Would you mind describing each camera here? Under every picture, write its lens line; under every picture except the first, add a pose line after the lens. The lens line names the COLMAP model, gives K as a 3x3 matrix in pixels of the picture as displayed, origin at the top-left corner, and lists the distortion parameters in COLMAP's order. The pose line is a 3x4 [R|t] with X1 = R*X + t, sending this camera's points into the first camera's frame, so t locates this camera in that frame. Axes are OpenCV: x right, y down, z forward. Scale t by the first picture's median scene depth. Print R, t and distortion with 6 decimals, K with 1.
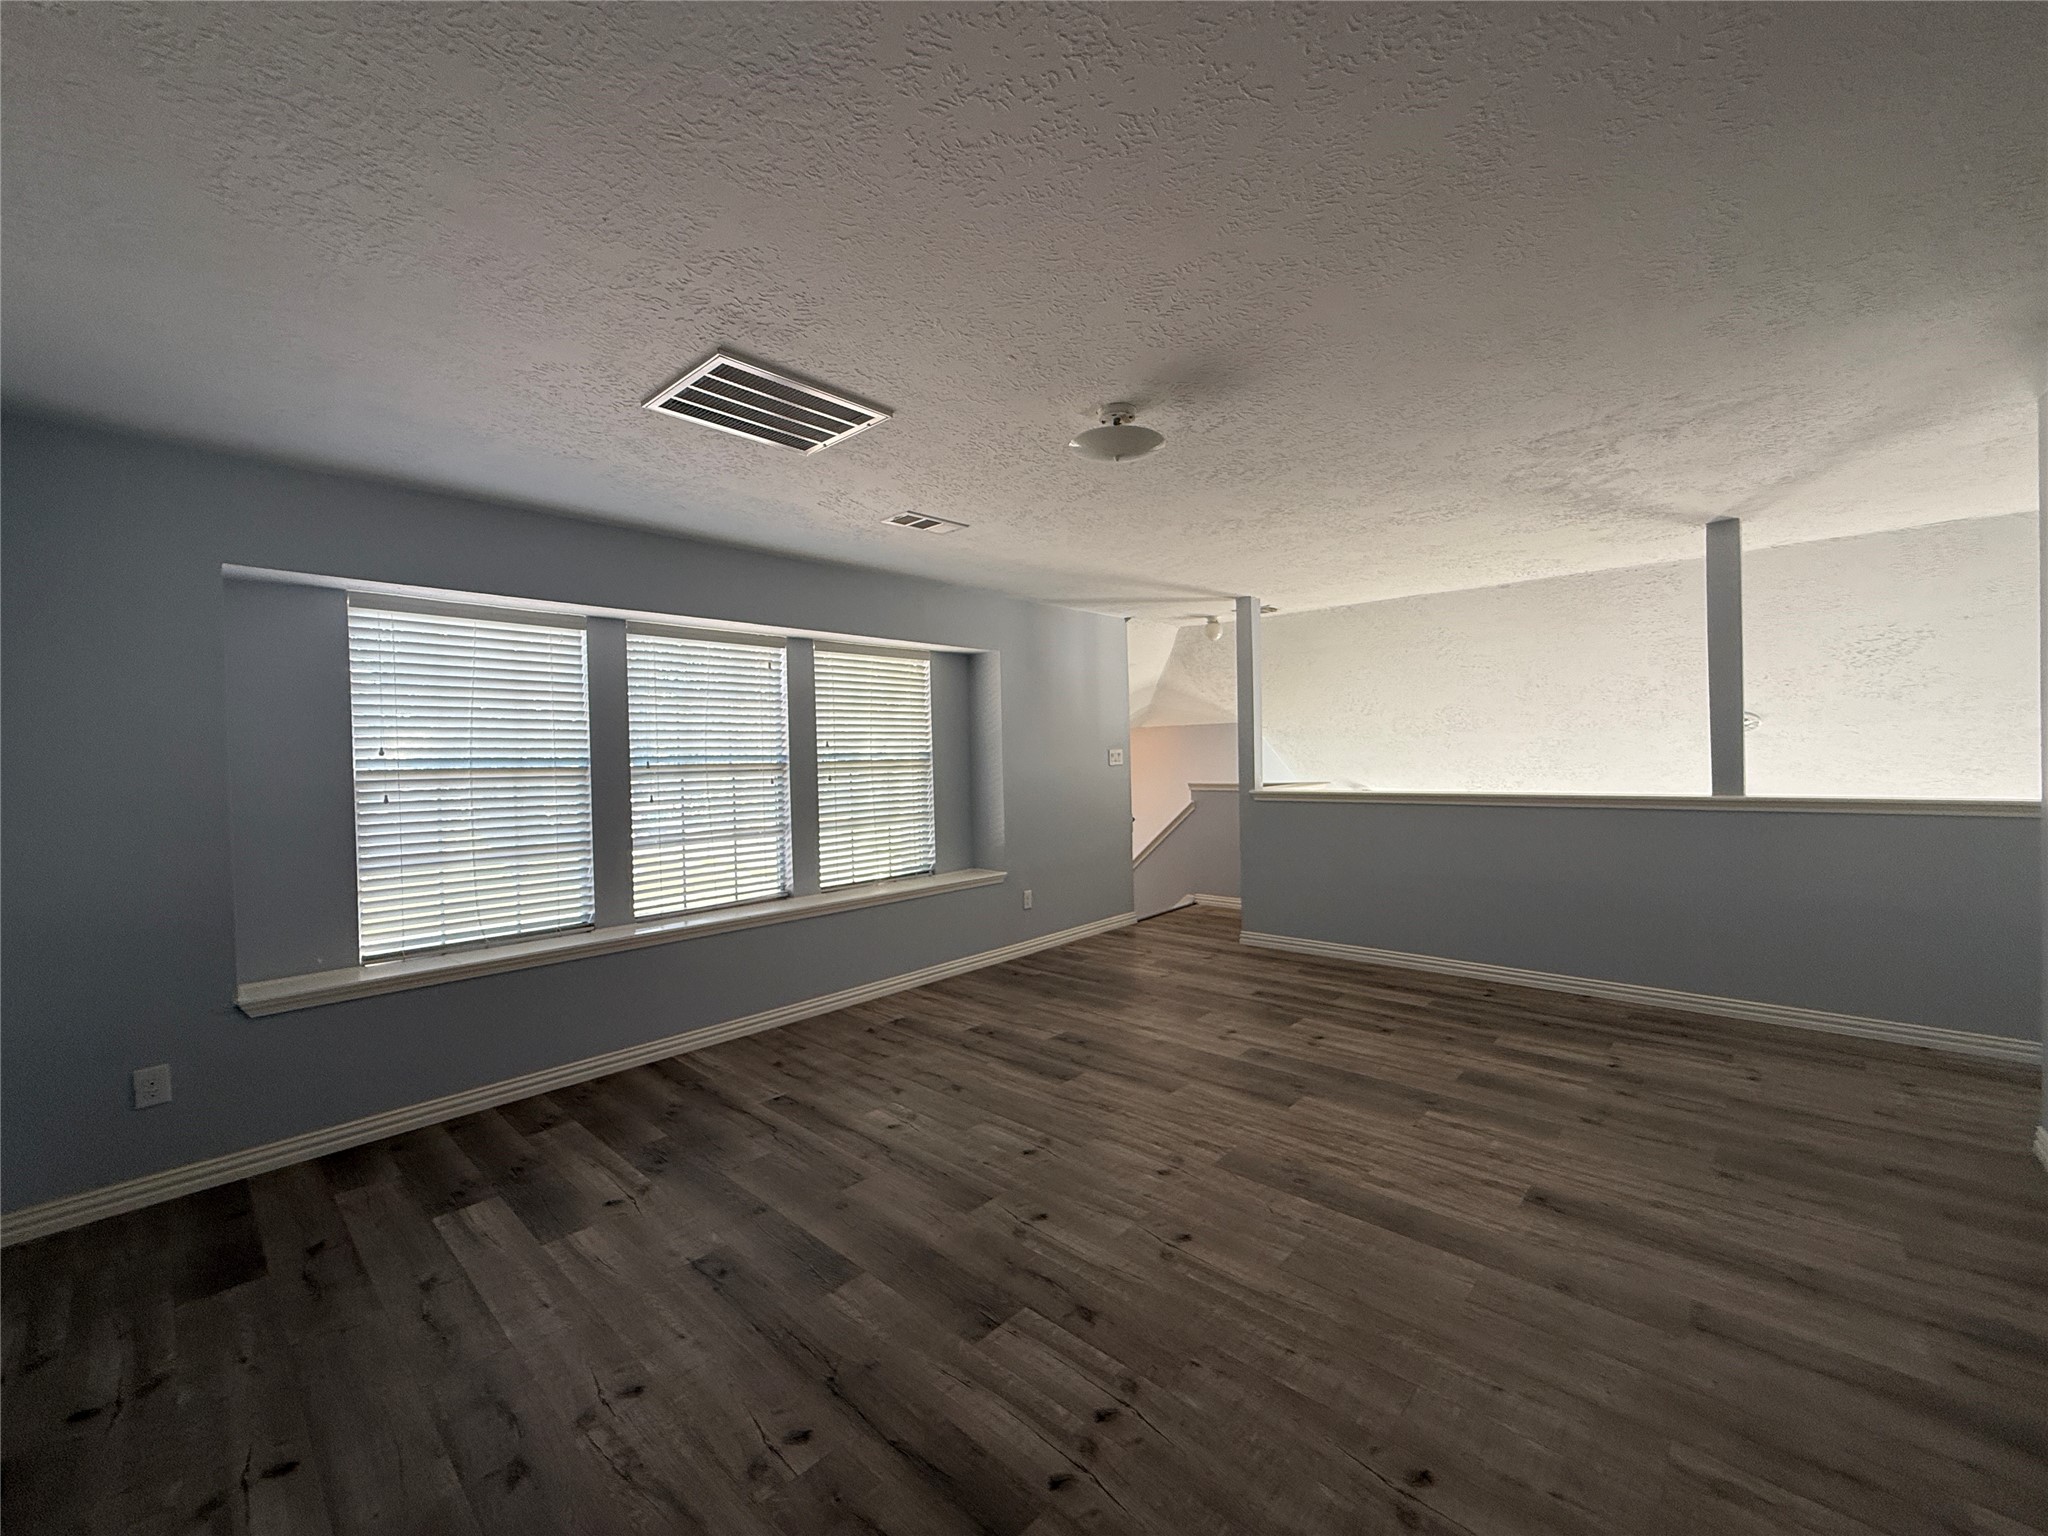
lens RADIAL K [[816.6, 0, 1018.6], [0, 816.6, 766.0], [0, 0, 1]] dist [-0.001952, 0.000642]
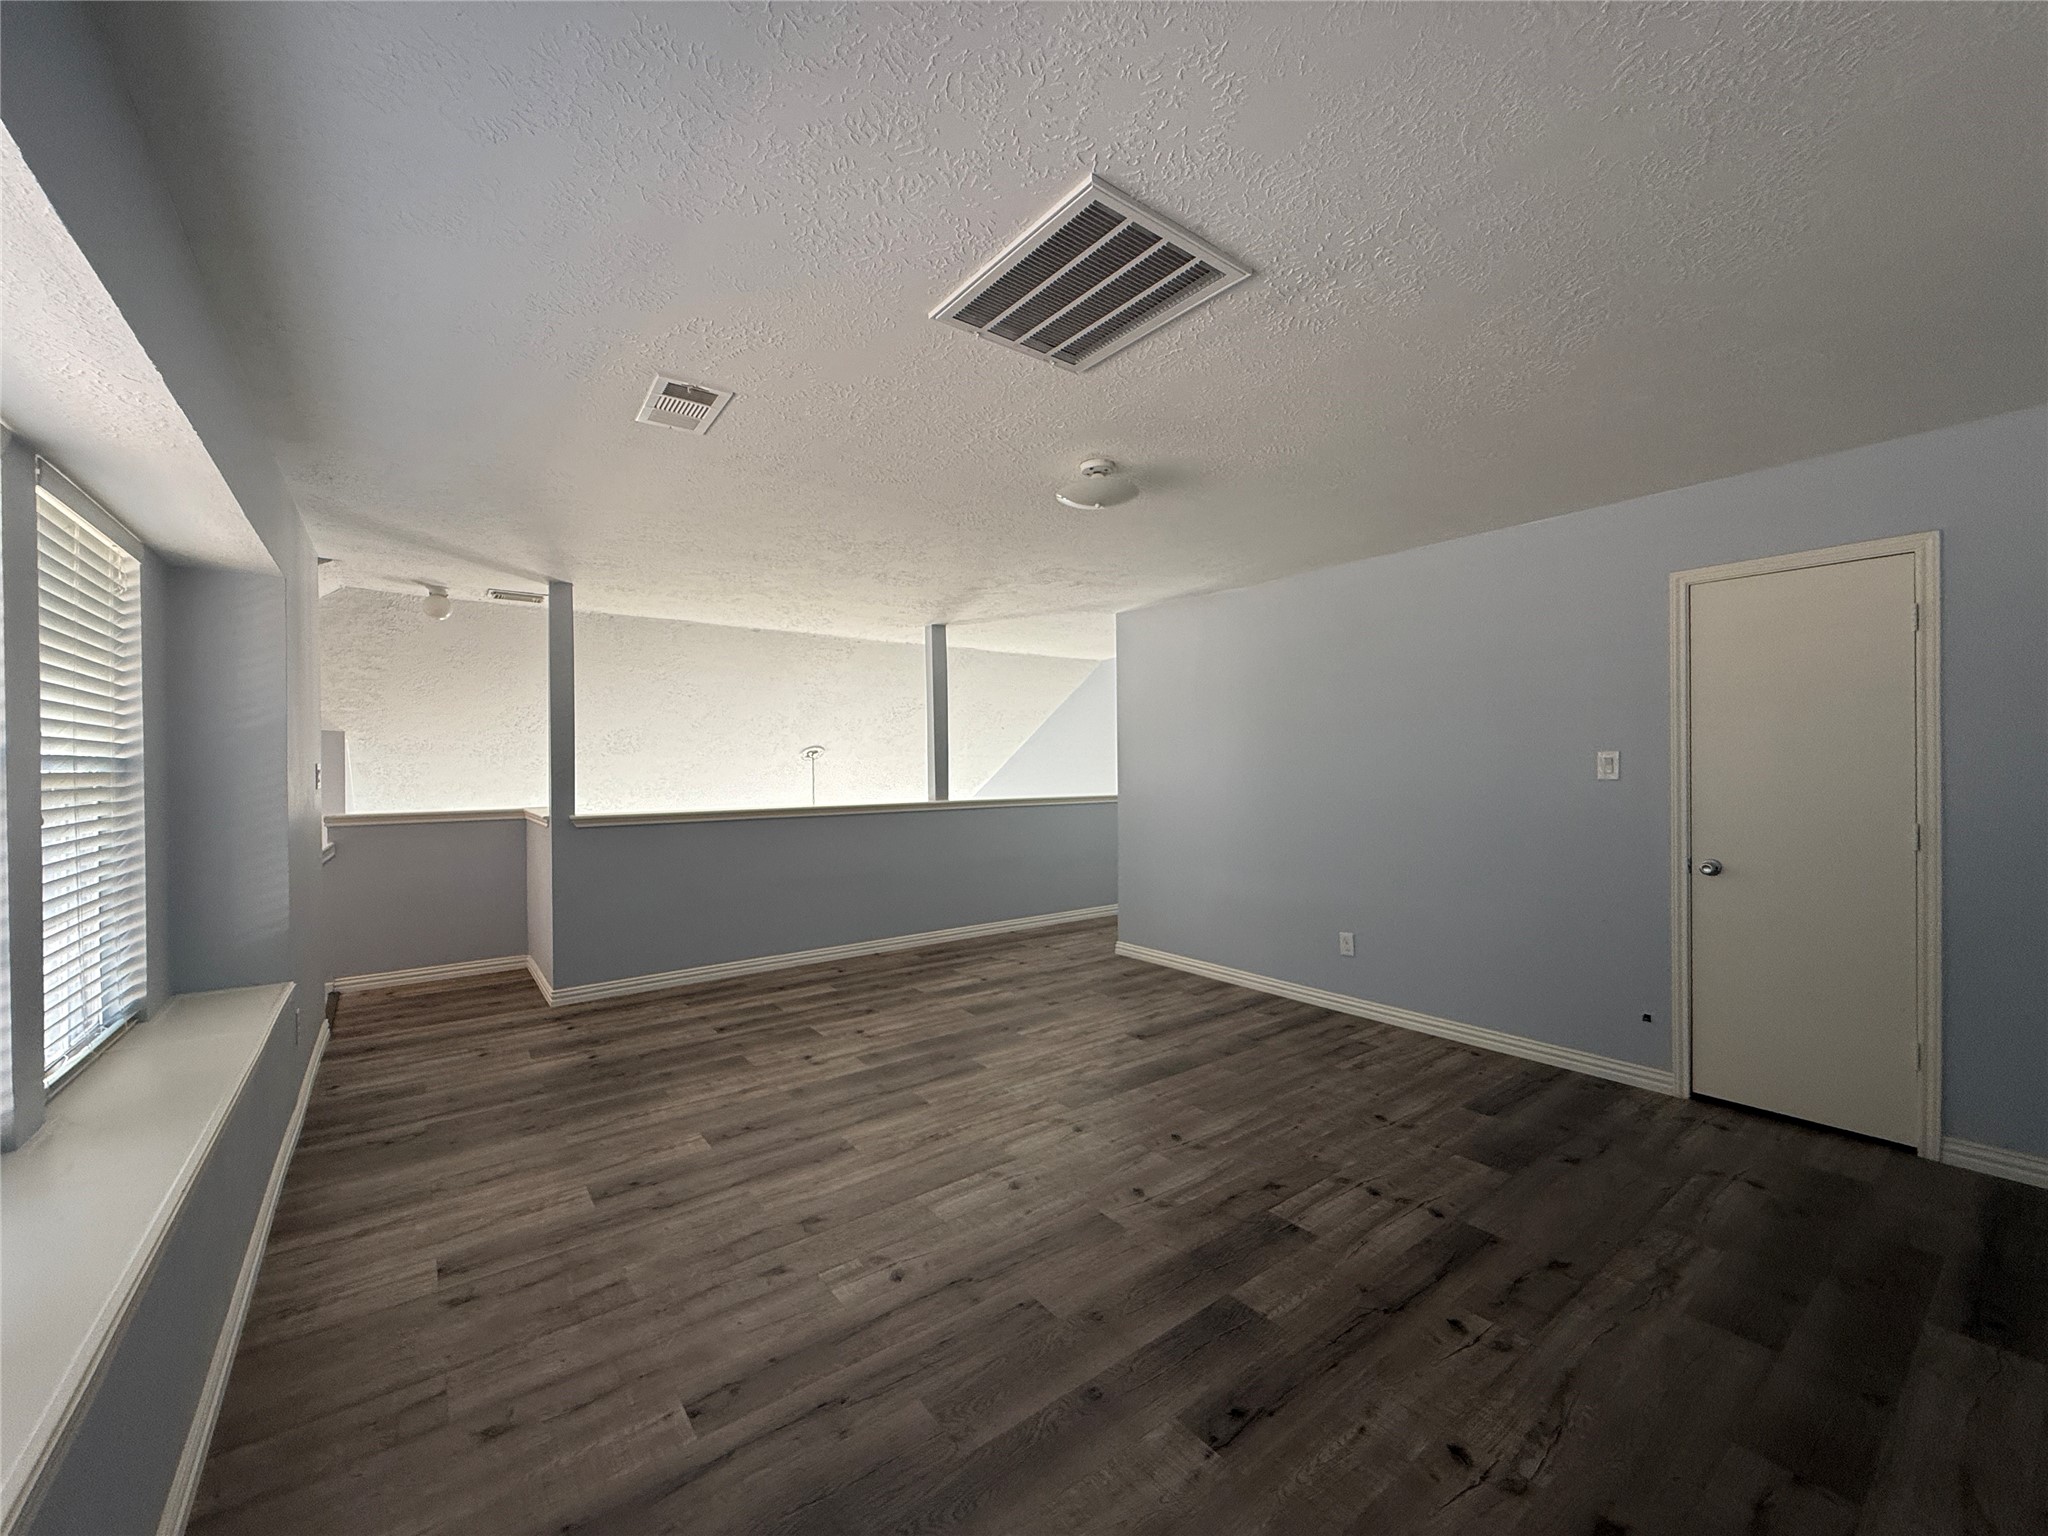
lens RADIAL K [[816.6, 0, 1018.6], [0, 816.6, 766.0], [0, 0, 1]] dist [-0.001952, 0.000642]
pose [[0.177161, 0.018636, 0.984005, -0.697360], [0.018229, 0.999587, -0.022213, 0.009081], [-0.984013, 0.021873, 0.176748, 0.622813]]
